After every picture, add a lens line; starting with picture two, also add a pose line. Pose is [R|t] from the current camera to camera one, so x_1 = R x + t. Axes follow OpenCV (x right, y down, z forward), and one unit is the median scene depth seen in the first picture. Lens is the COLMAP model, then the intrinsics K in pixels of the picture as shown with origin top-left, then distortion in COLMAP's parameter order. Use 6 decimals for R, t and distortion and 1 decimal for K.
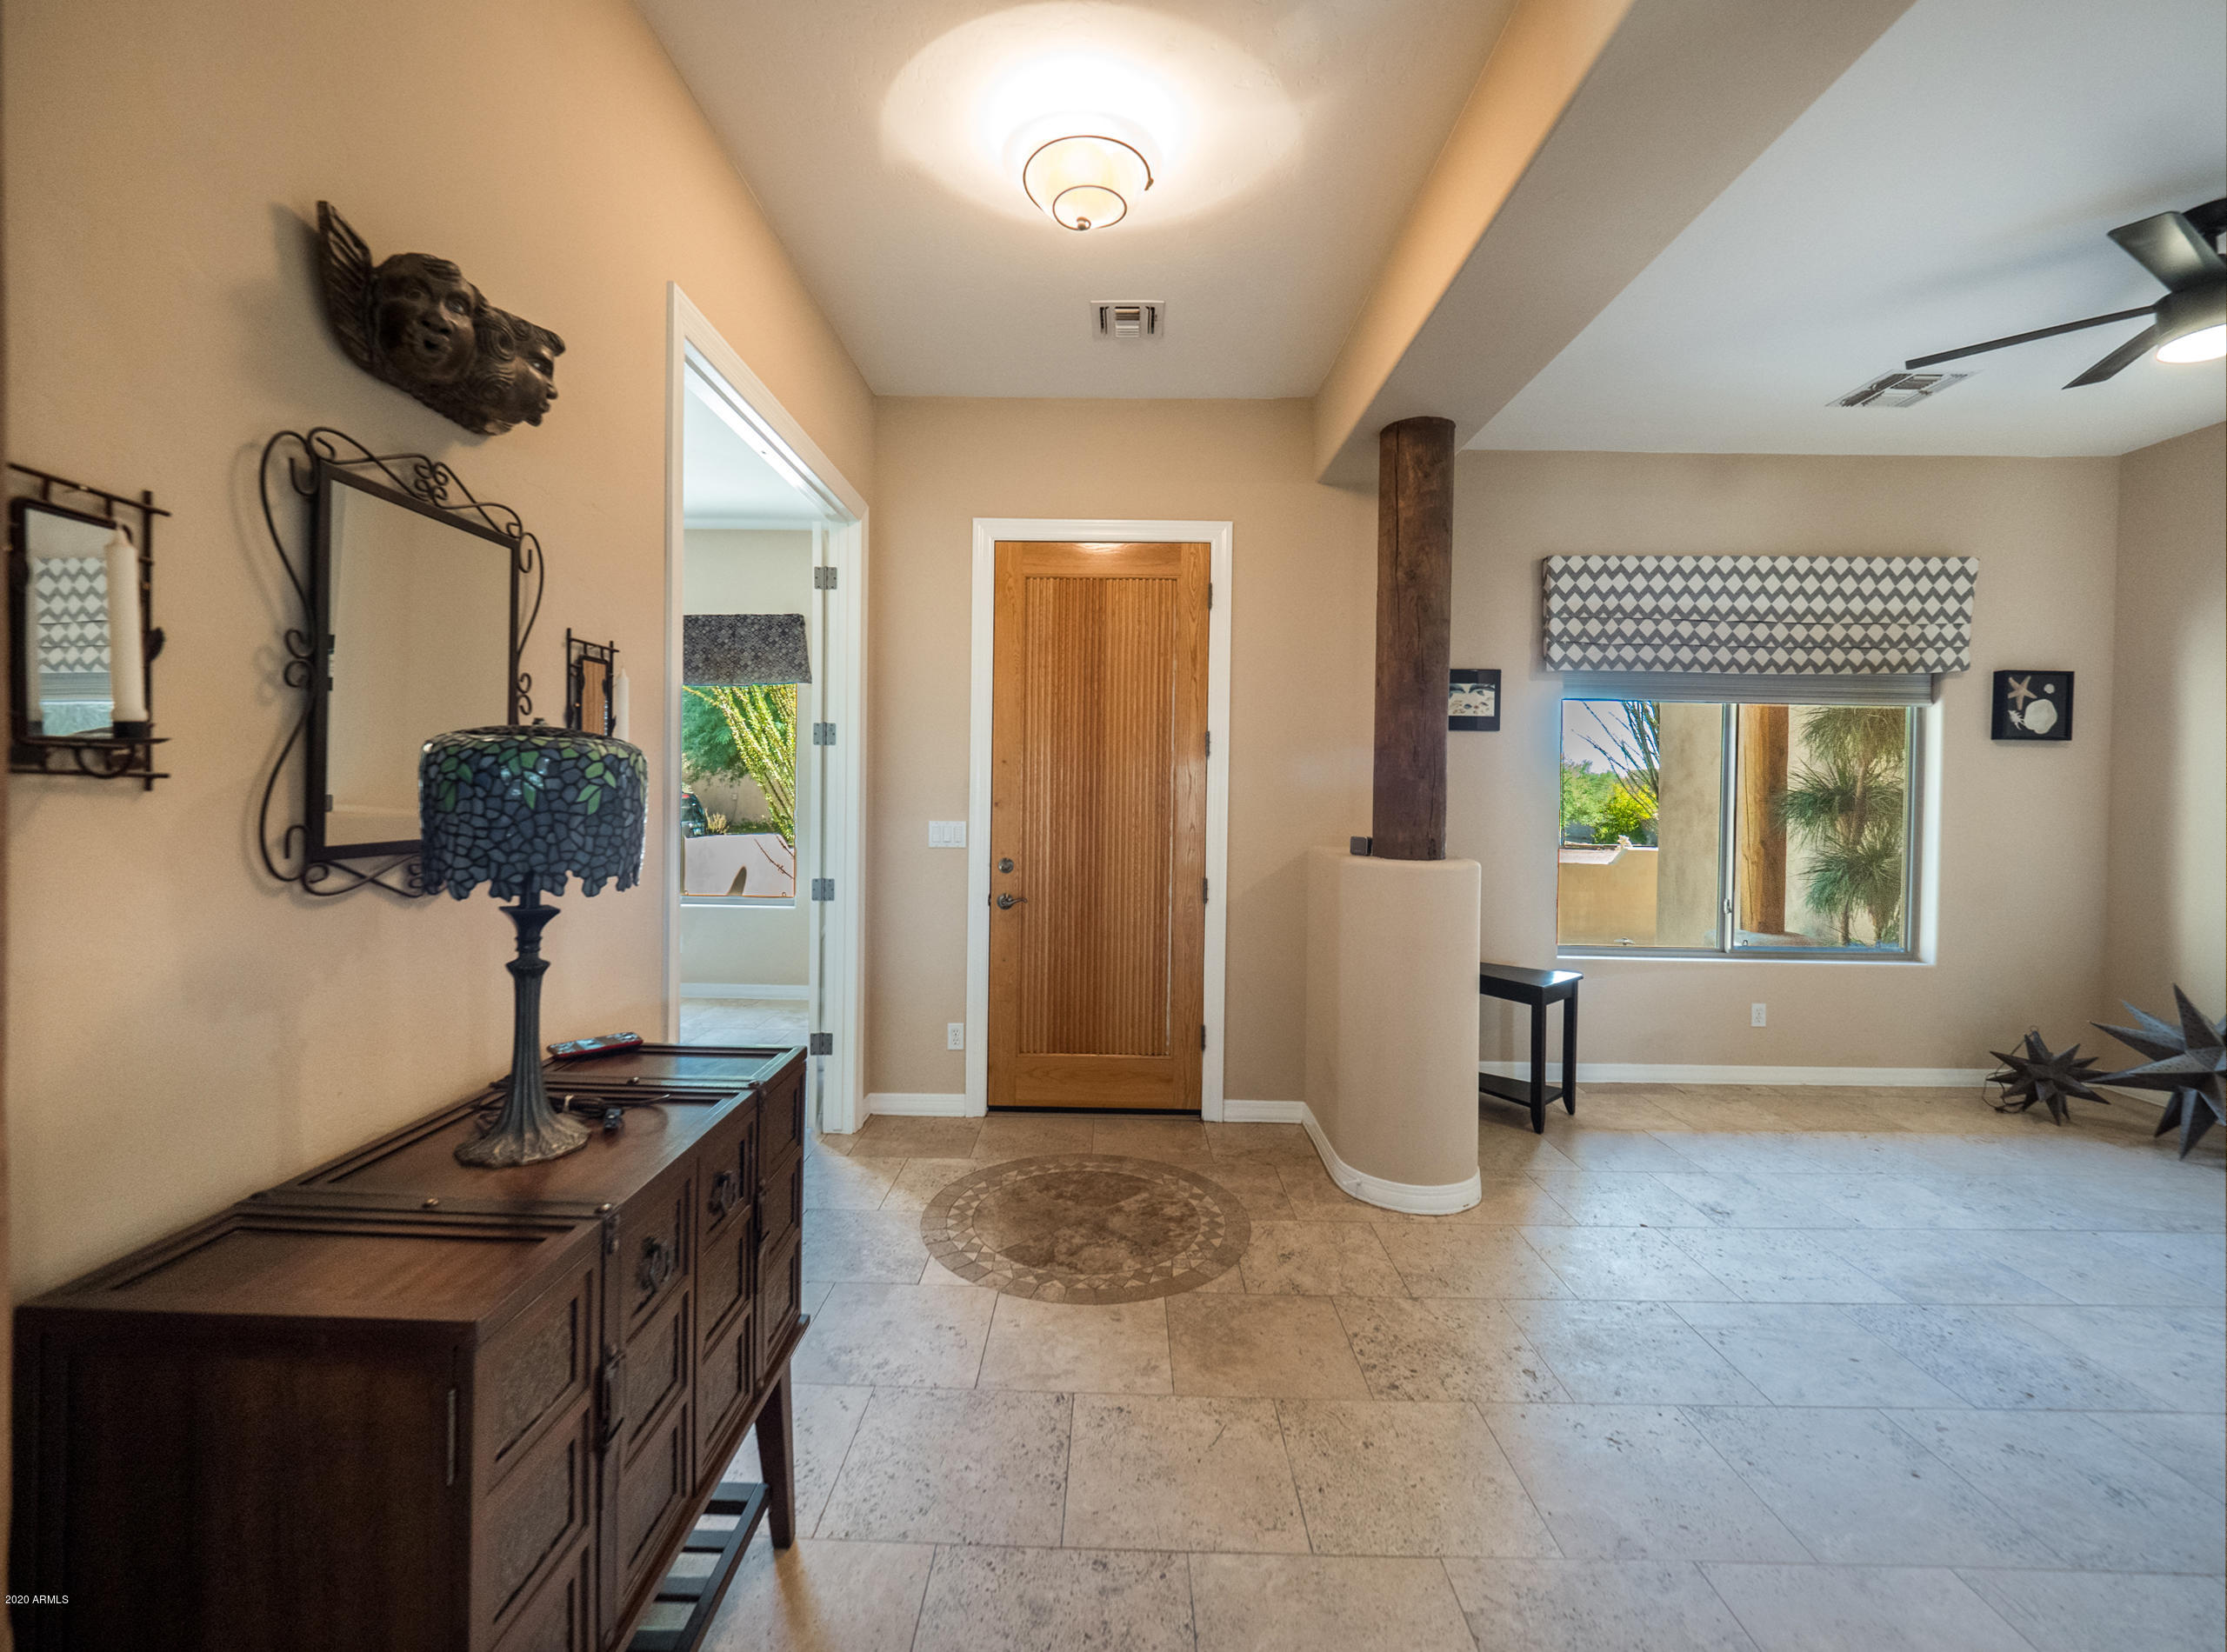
lens RADIAL K [[948.4, 0, 1103.4], [0, 948.4, 808.6], [0, 0, 1]] dist [-0.002990, -0.000657]
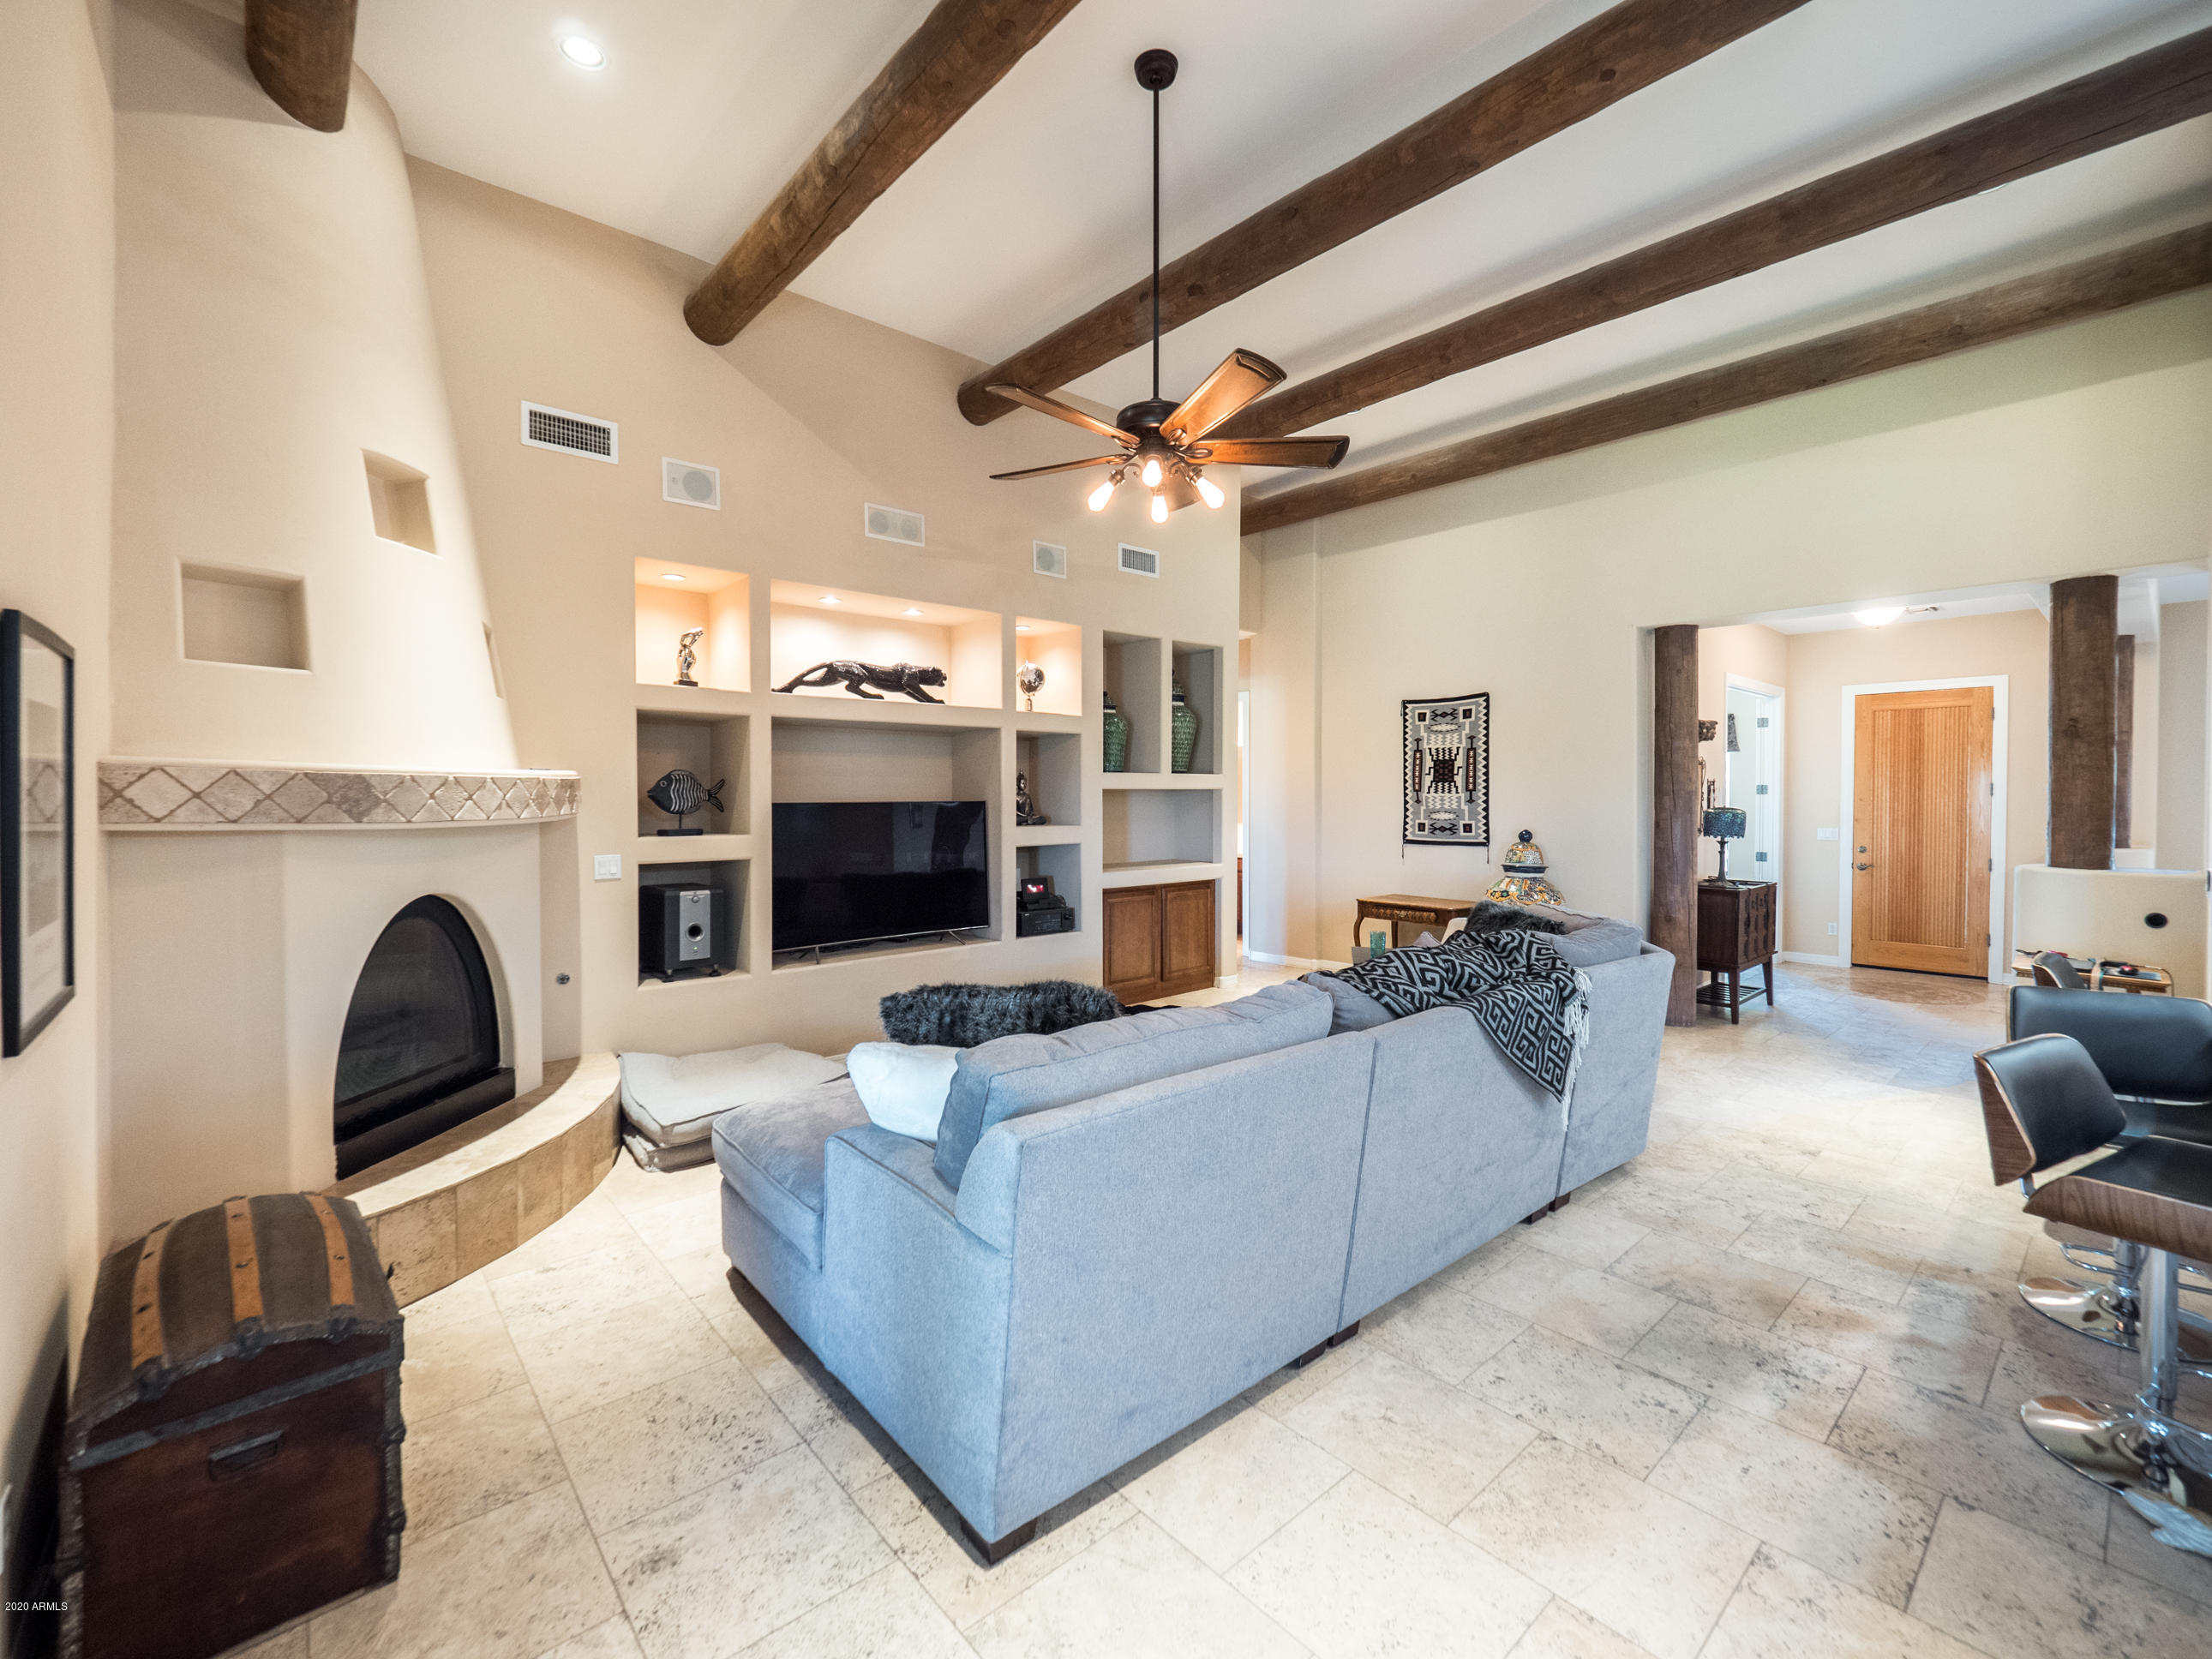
lens RADIAL K [[940.8, 0, 1102.2], [0, 940.8, 811.1], [0, 0, 1]] dist [-0.001315, -0.003985]
pose [[0.667454, -0.003169, -0.744644, 0.322086], [-0.003592, 0.999966, -0.007475, -0.003253], [0.744642, 0.007664, 0.667420, -1.641536]]
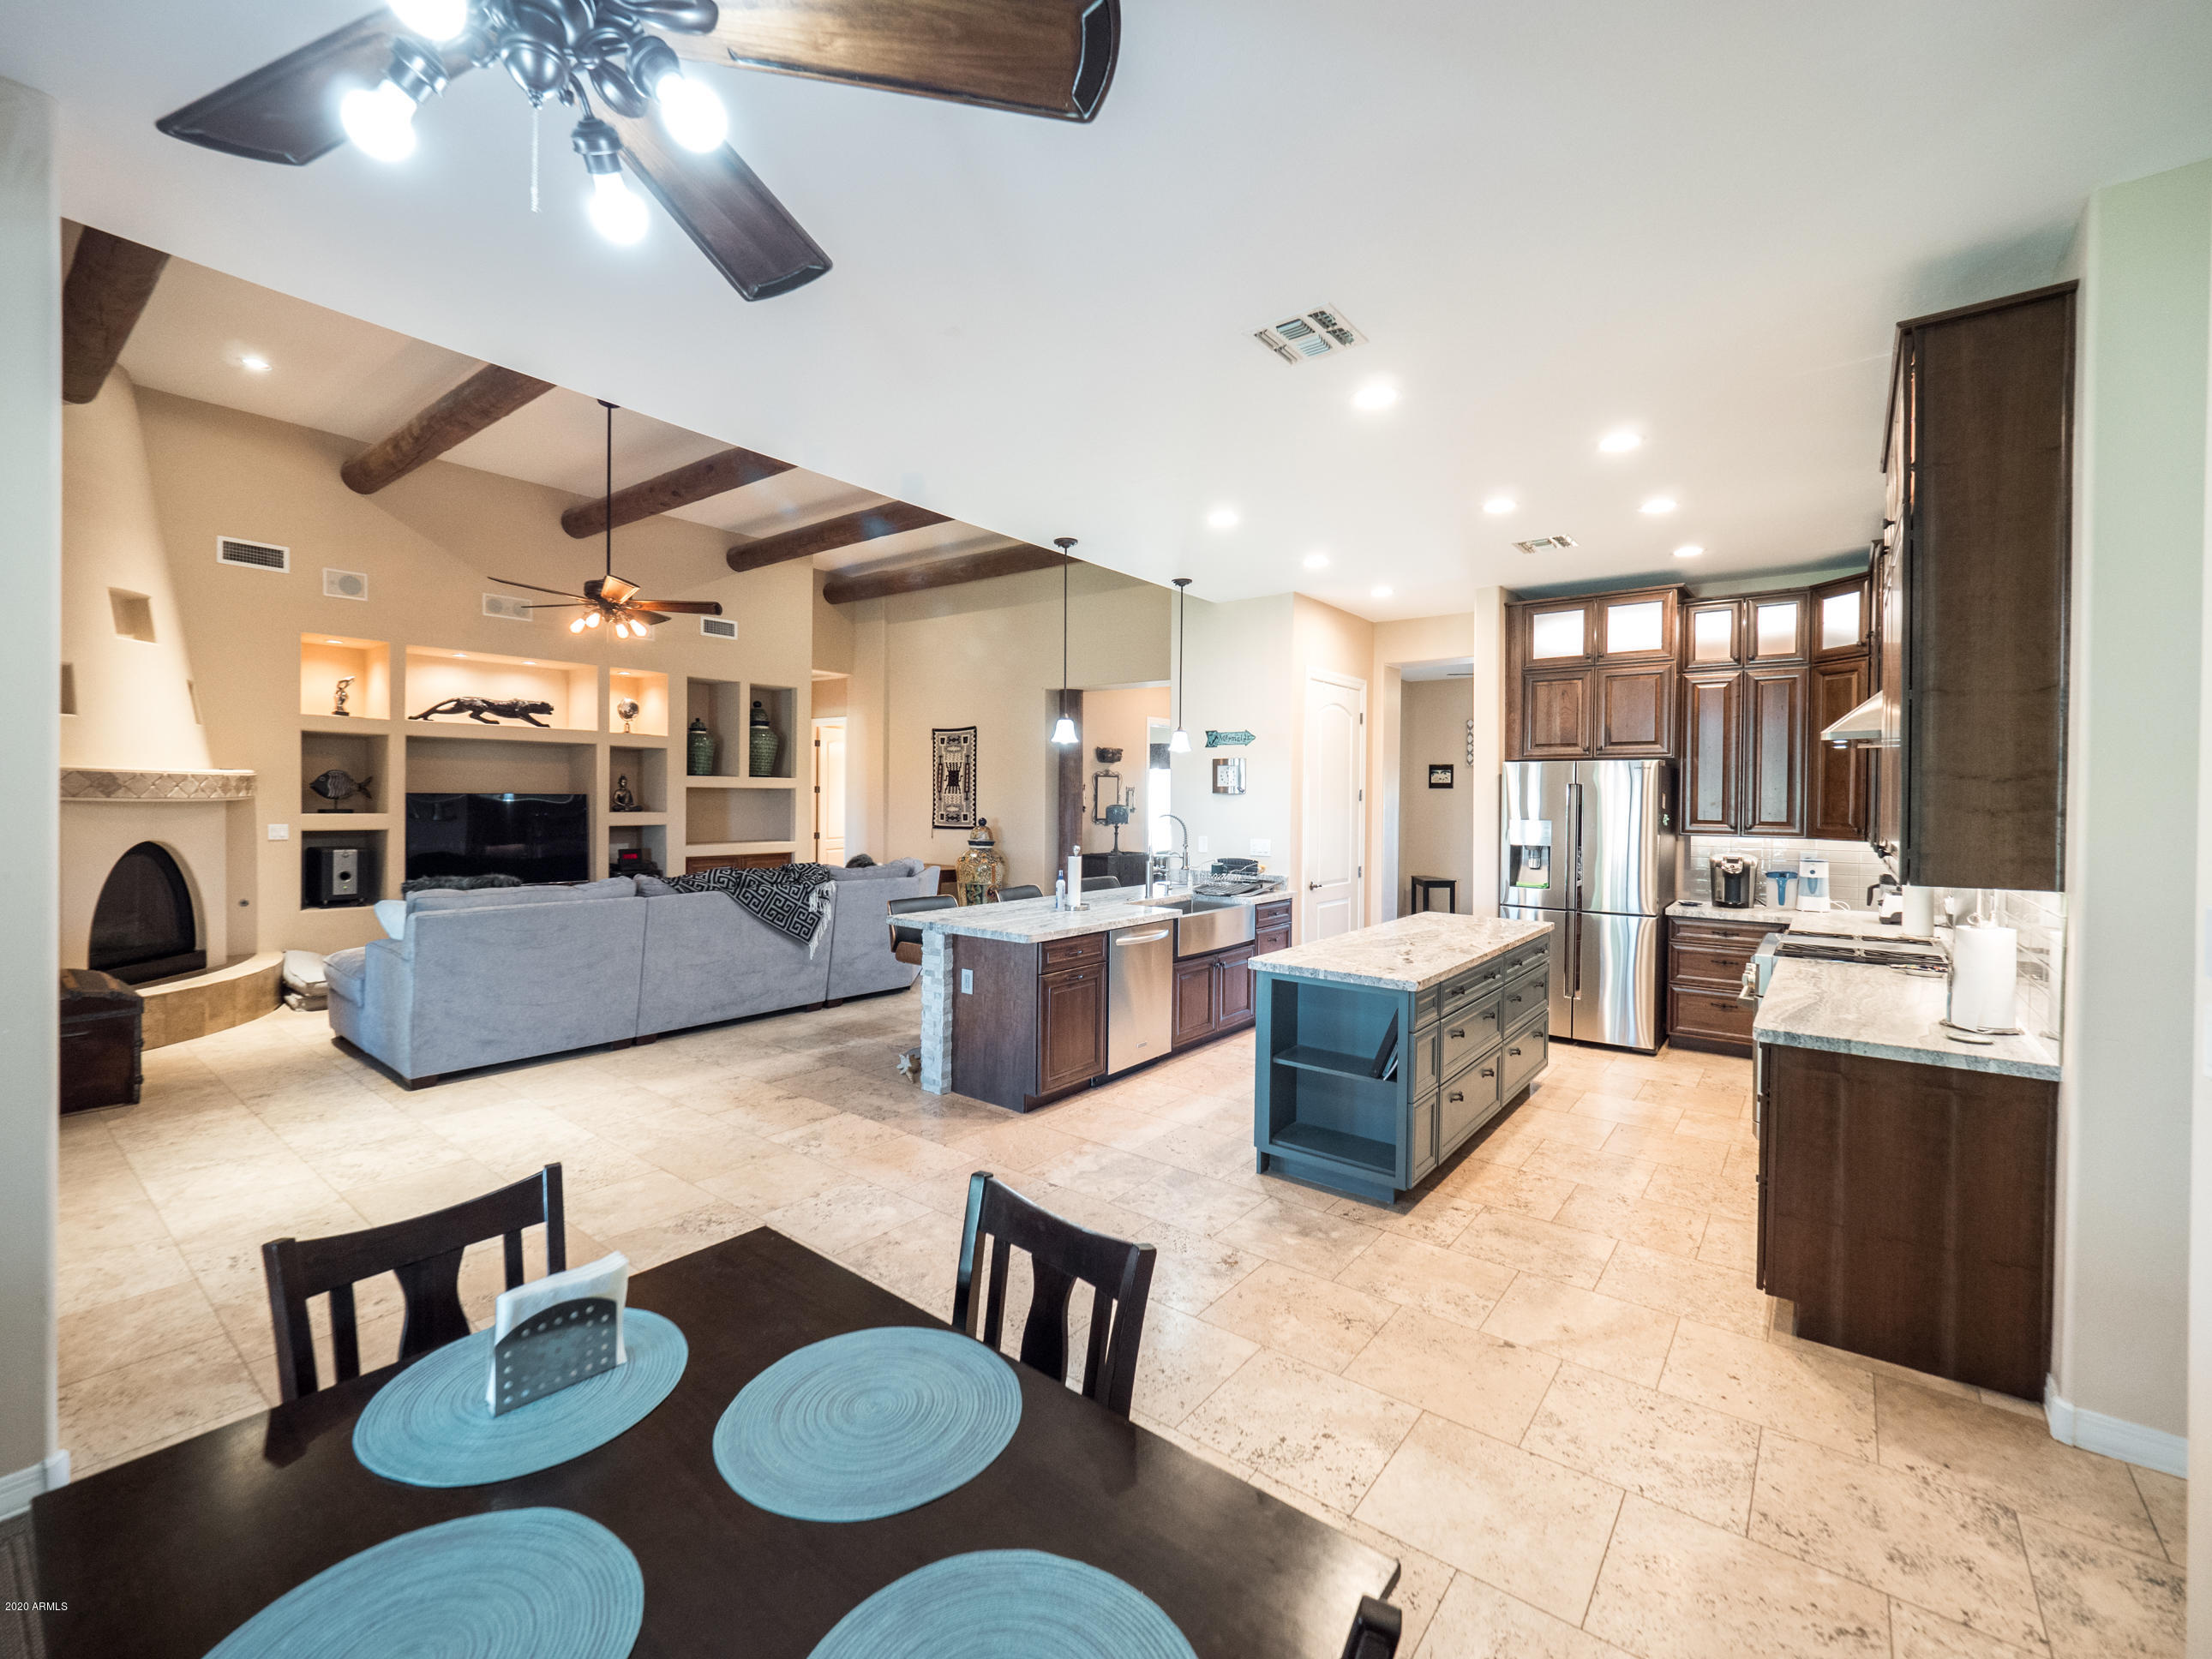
lens RADIAL K [[940.8, 0, 1102.2], [0, 940.8, 811.1], [0, 0, 1]] dist [-0.001315, -0.003985]
pose [[0.796709, 0.002397, -0.604359, 1.358408], [-0.011513, 0.999871, -0.011212, 0.020446], [0.604254, 0.015891, 0.796633, -1.792916]]
